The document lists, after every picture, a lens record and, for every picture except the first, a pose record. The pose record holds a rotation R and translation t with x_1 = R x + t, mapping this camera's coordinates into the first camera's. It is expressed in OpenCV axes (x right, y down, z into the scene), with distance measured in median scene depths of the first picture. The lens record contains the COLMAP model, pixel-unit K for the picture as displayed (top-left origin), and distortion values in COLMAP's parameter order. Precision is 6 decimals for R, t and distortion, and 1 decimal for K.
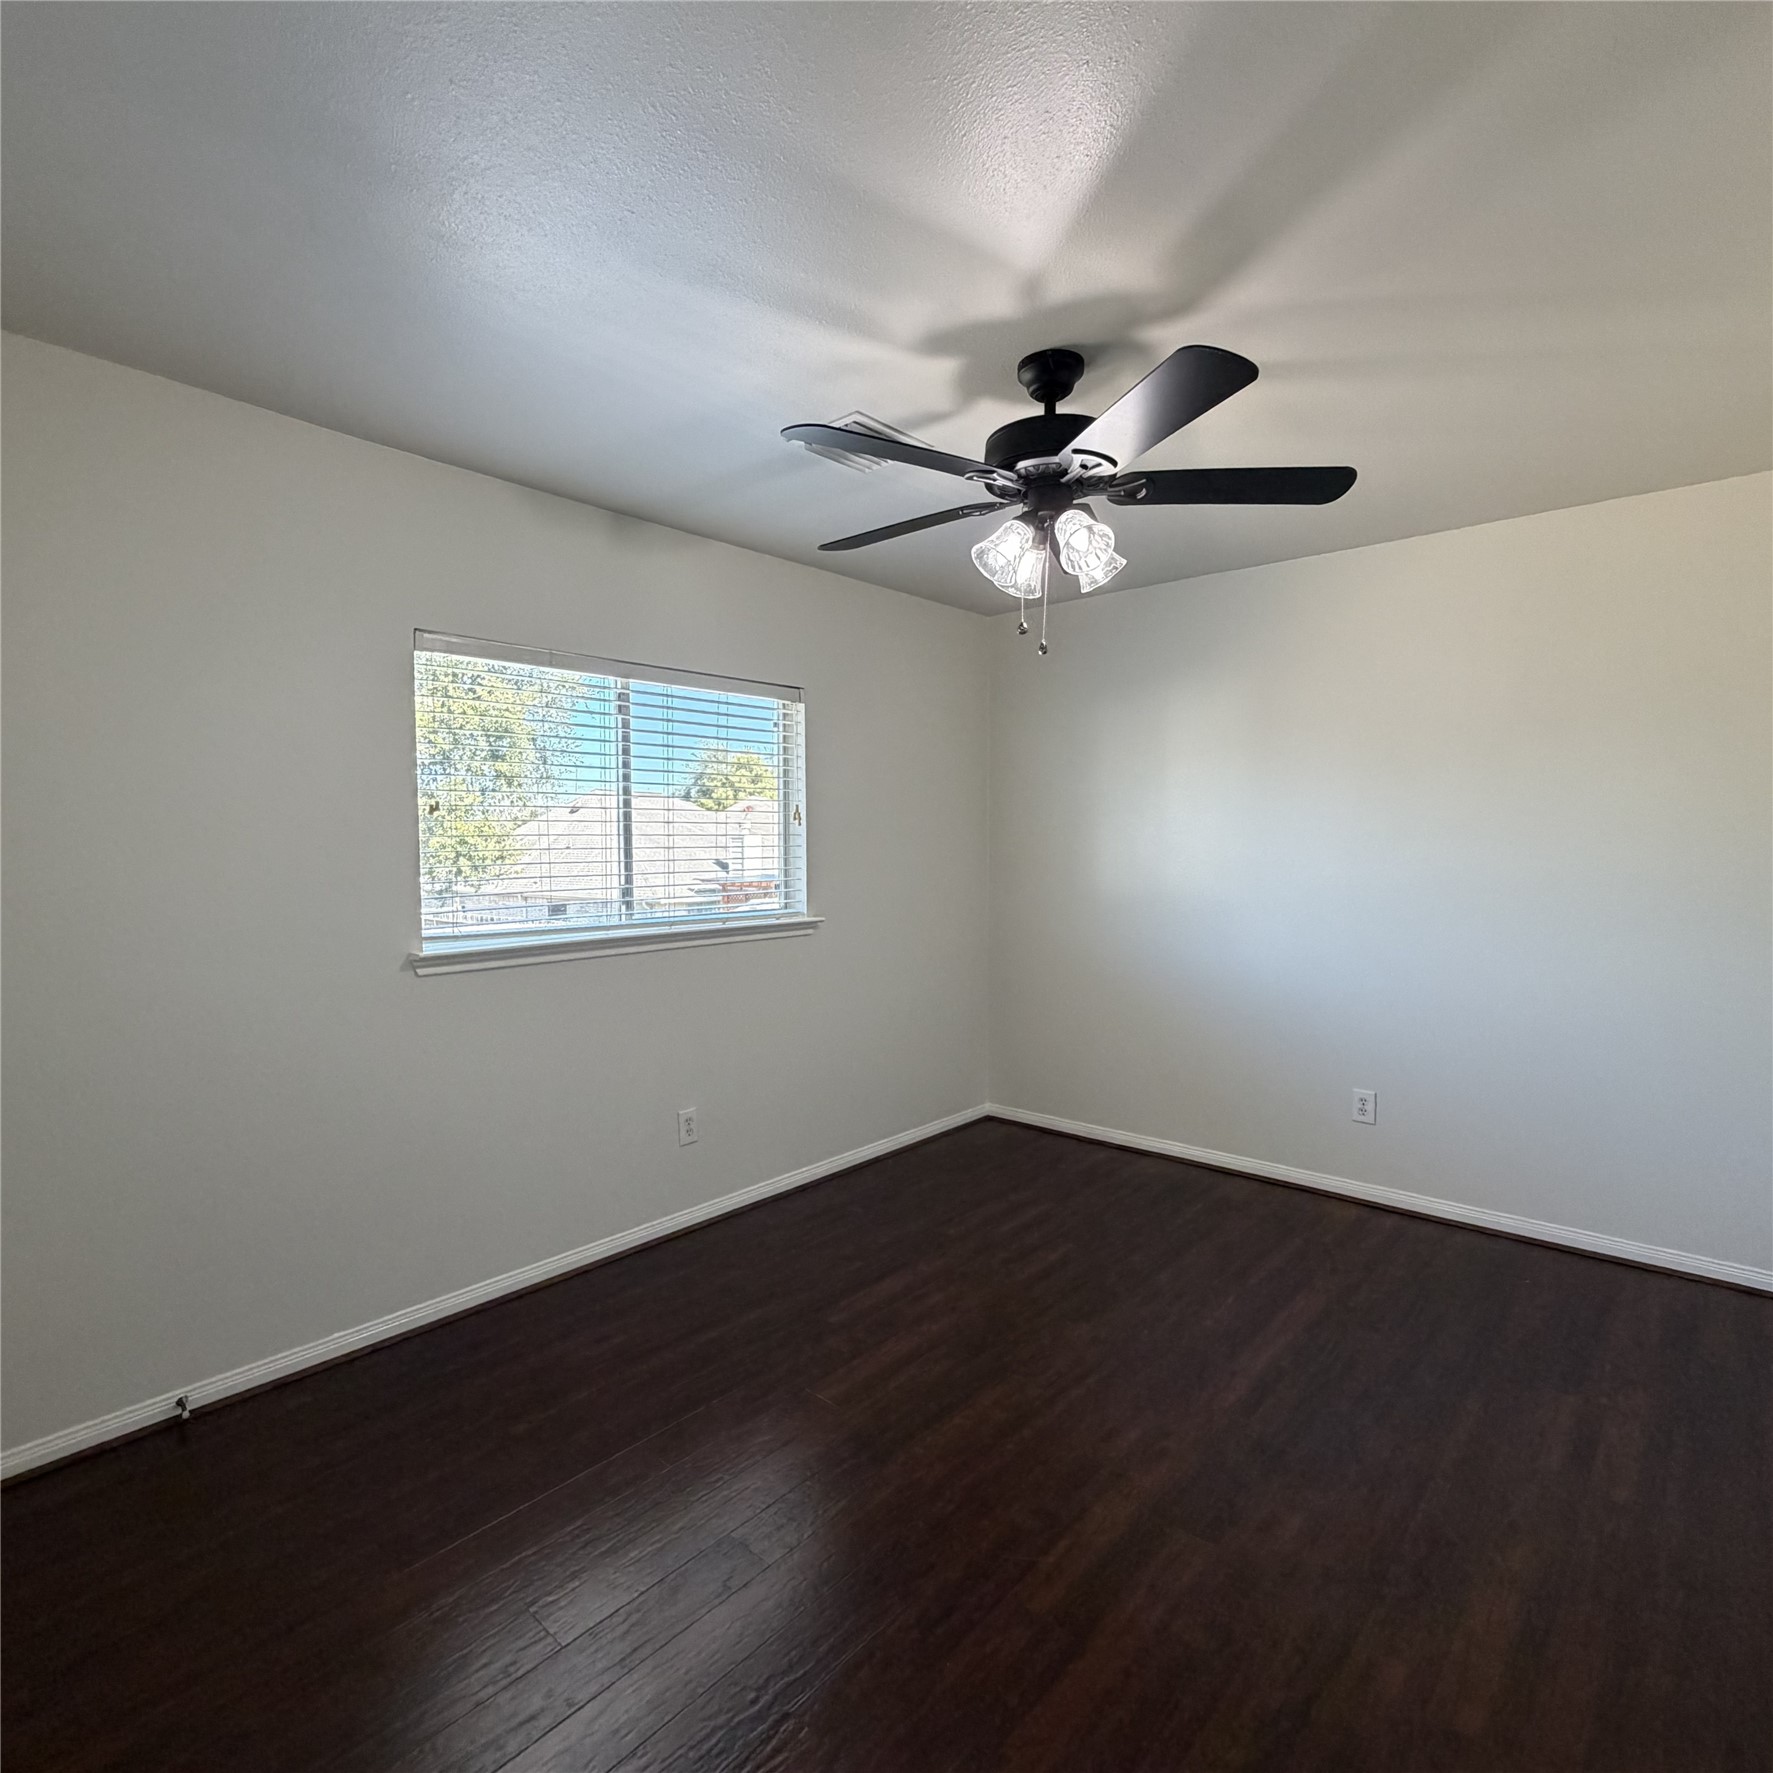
lens RADIAL K [[989.2, 0, 881.5], [0, 989.2, 886.8], [0, 0, 1]] dist [0.000577, 0.000437]
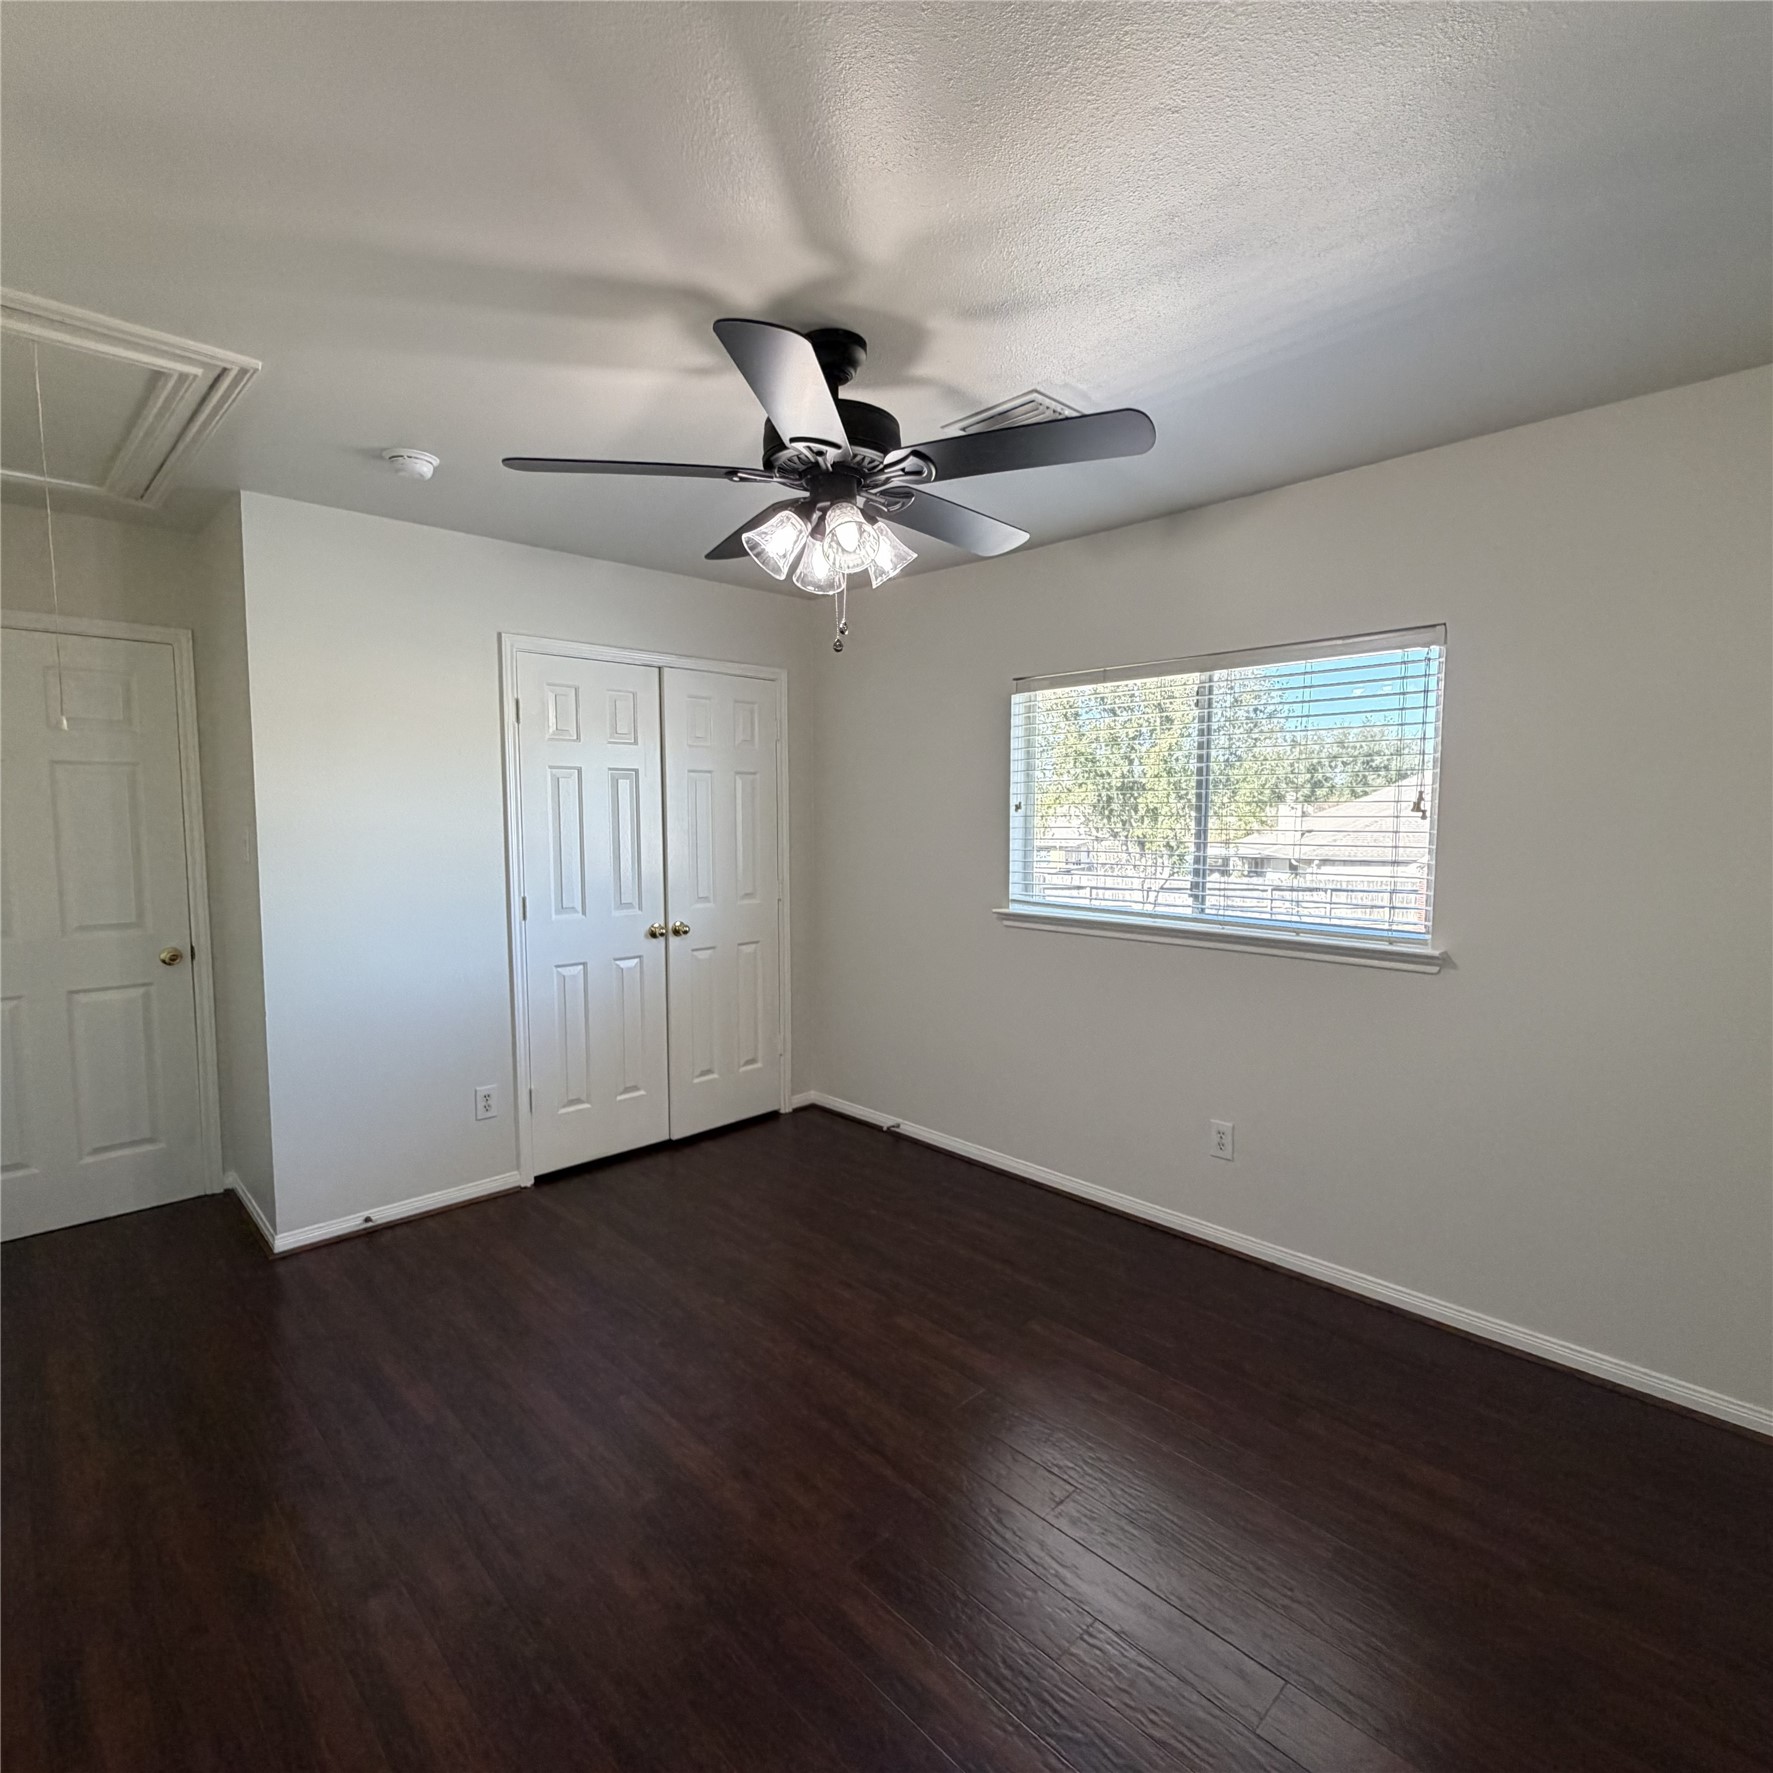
lens RADIAL K [[967.3, 0, 875.4], [0, 967.3, 889.1], [0, 0, 1]] dist [0.001445, -0.000554]
pose [[-0.098451, 0.083401, -0.991641, 0.883843], [-0.050331, 0.994789, 0.088663, -0.072779], [0.993868, 0.058639, -0.093740, 0.904248]]
